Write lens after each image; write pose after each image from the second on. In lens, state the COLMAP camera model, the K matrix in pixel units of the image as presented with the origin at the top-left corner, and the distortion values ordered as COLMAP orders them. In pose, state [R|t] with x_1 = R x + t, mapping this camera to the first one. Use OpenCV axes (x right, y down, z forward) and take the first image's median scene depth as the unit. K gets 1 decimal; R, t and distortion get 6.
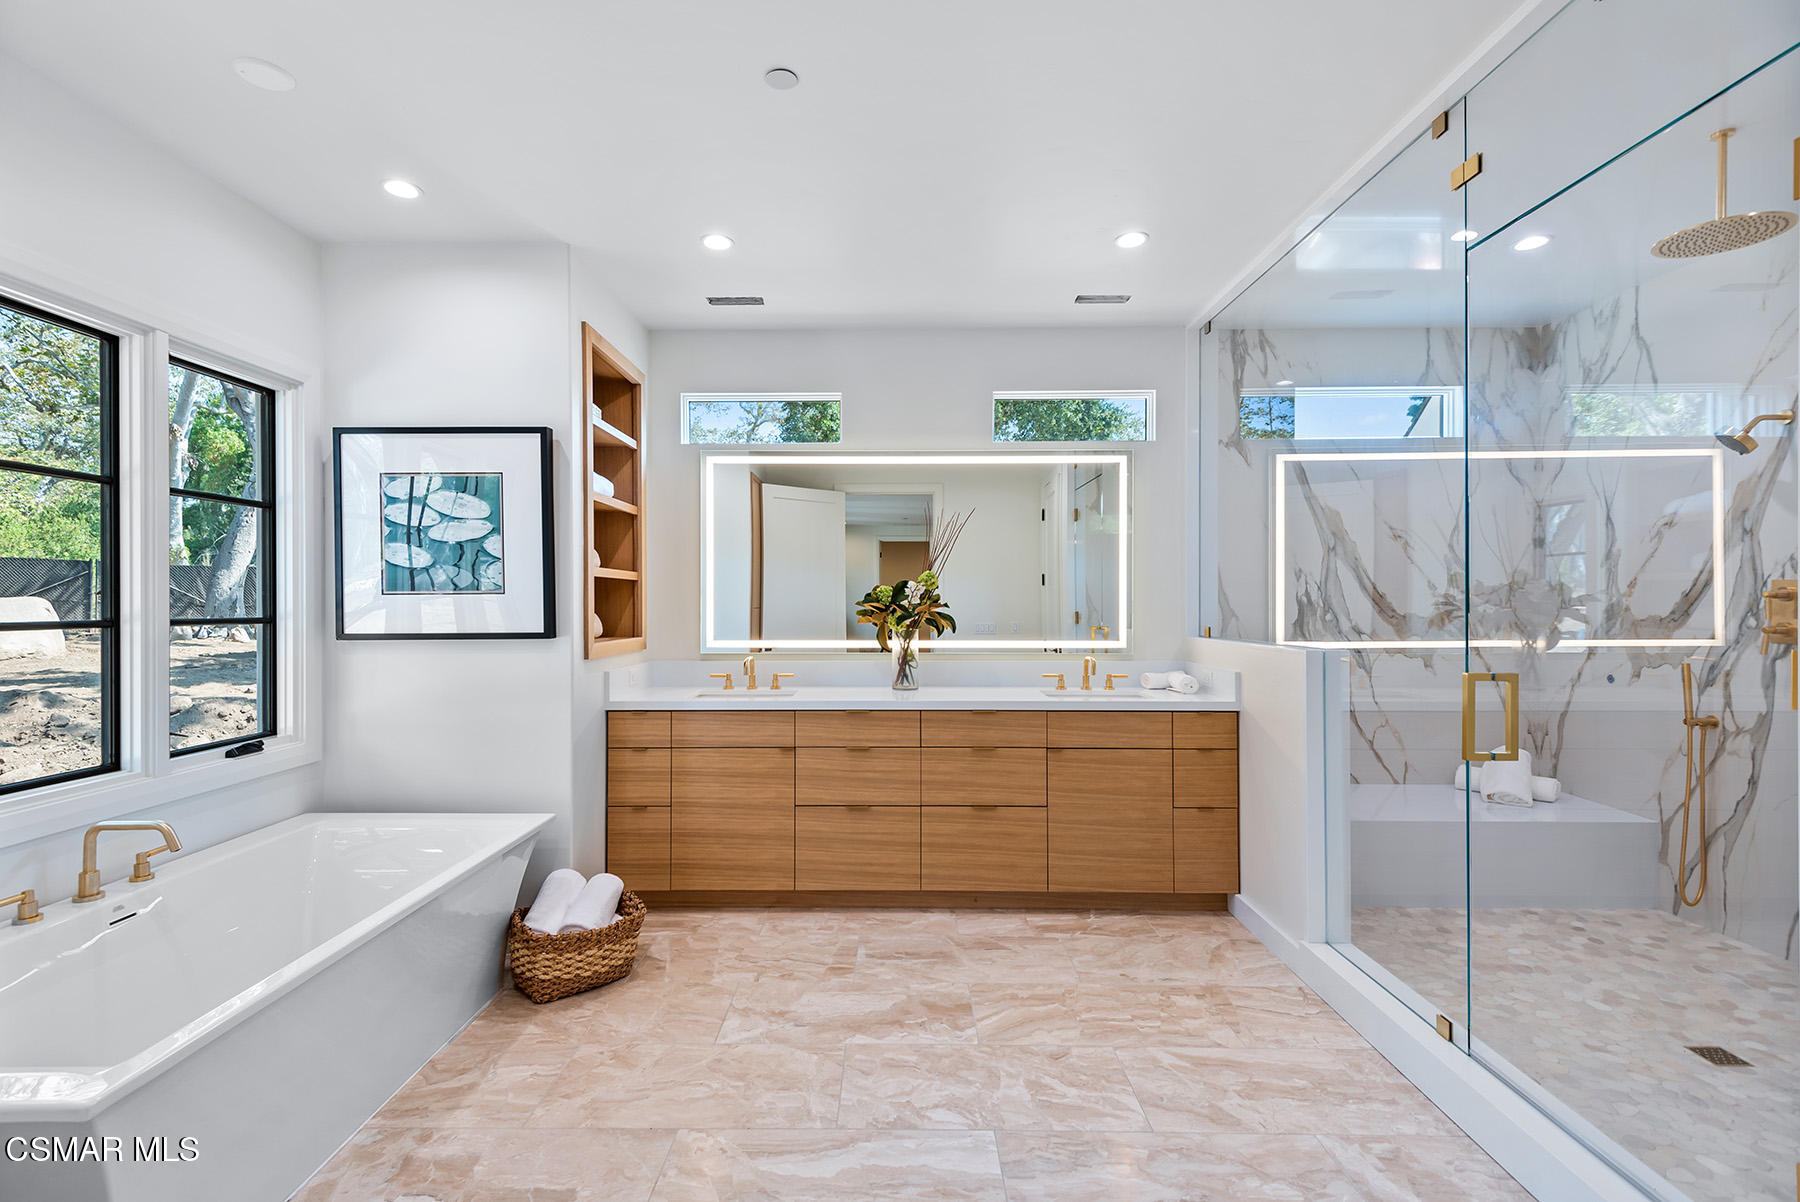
lens RADIAL K [[824.2, 0, 900.0], [0, 824.2, 601.0], [0, 0, 1]] dist [-0.000011, -0.000294]
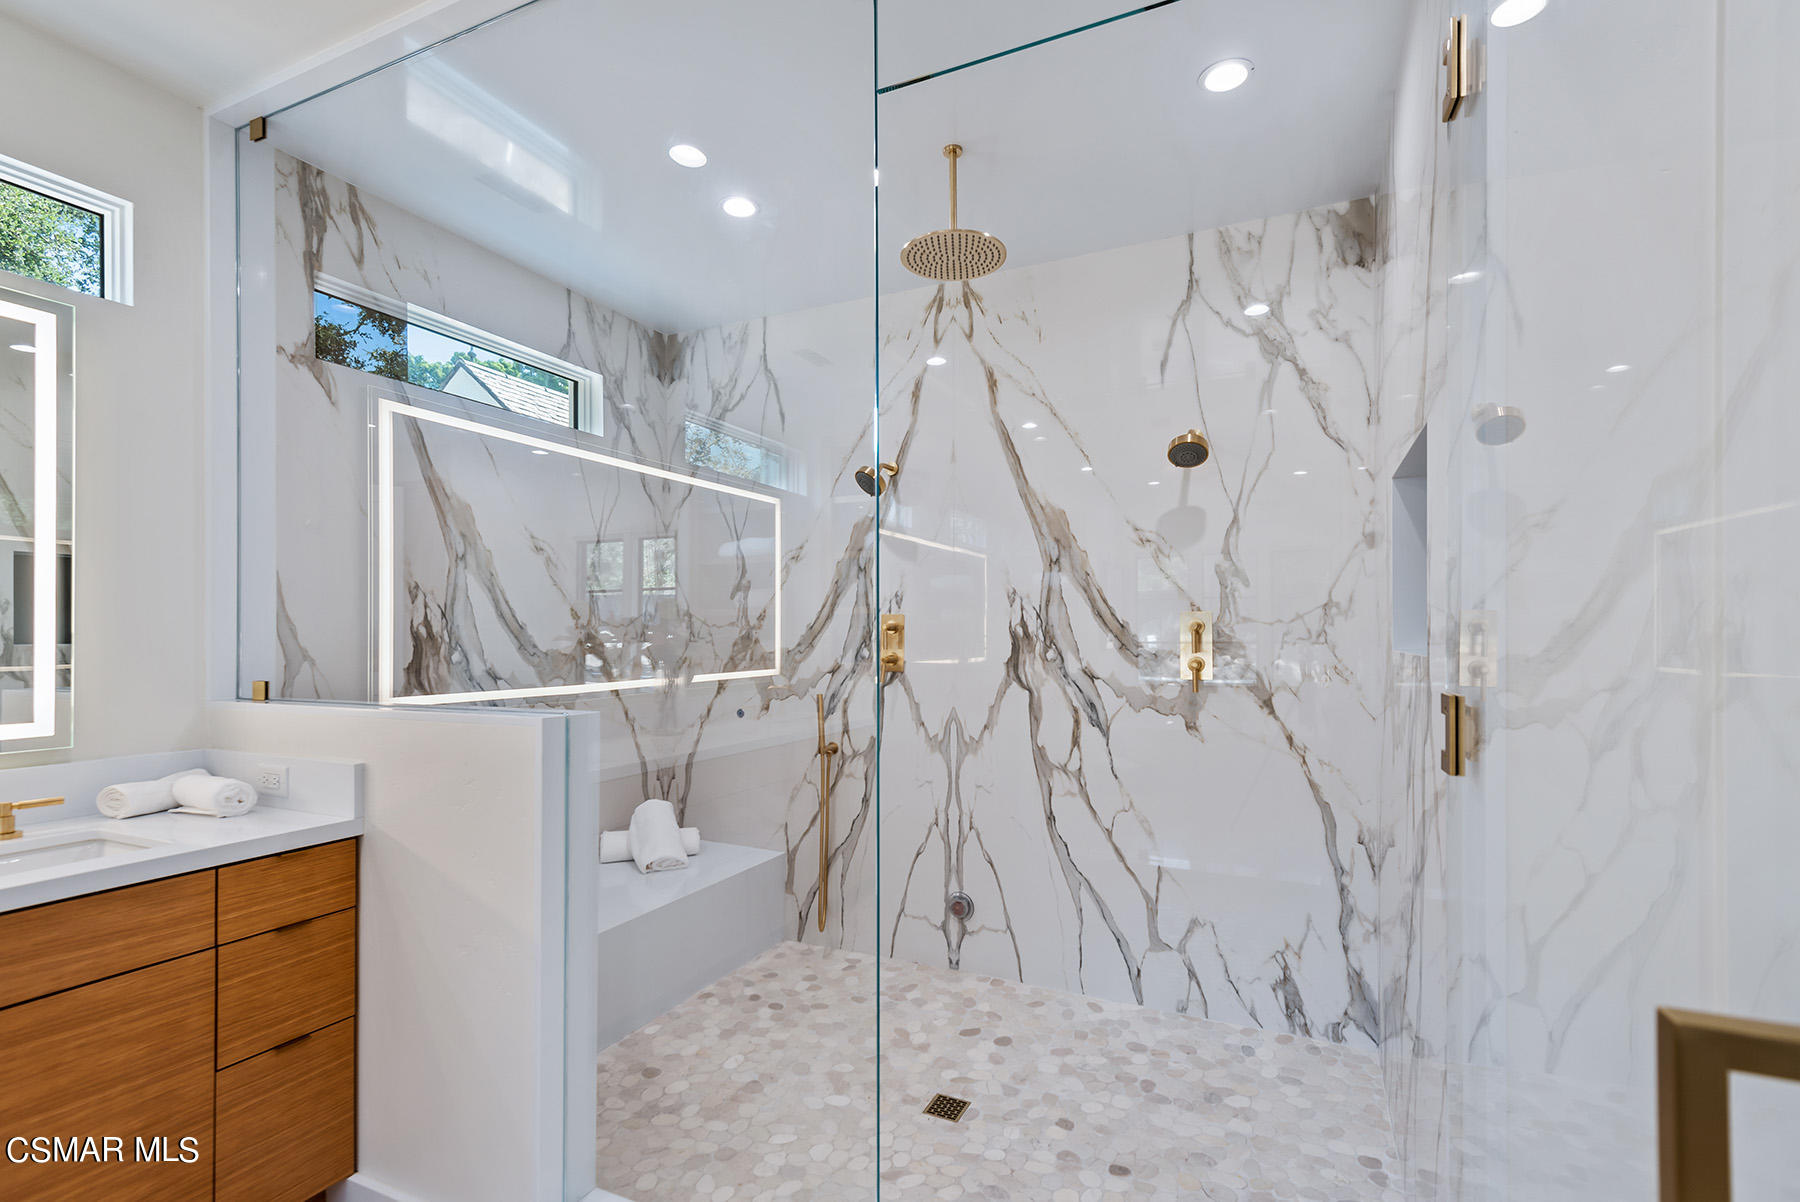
lens RADIAL K [[826.6, 0, 902.5], [0, 826.6, 626.3], [0, 0, 1]] dist [0.045240, -0.023327]
pose [[0.424114, 0.008916, 0.905565, 0.054787], [0.001498, 0.999943, -0.010547, 0.001968], [-0.905608, 0.005830, 0.424076, 0.402063]]
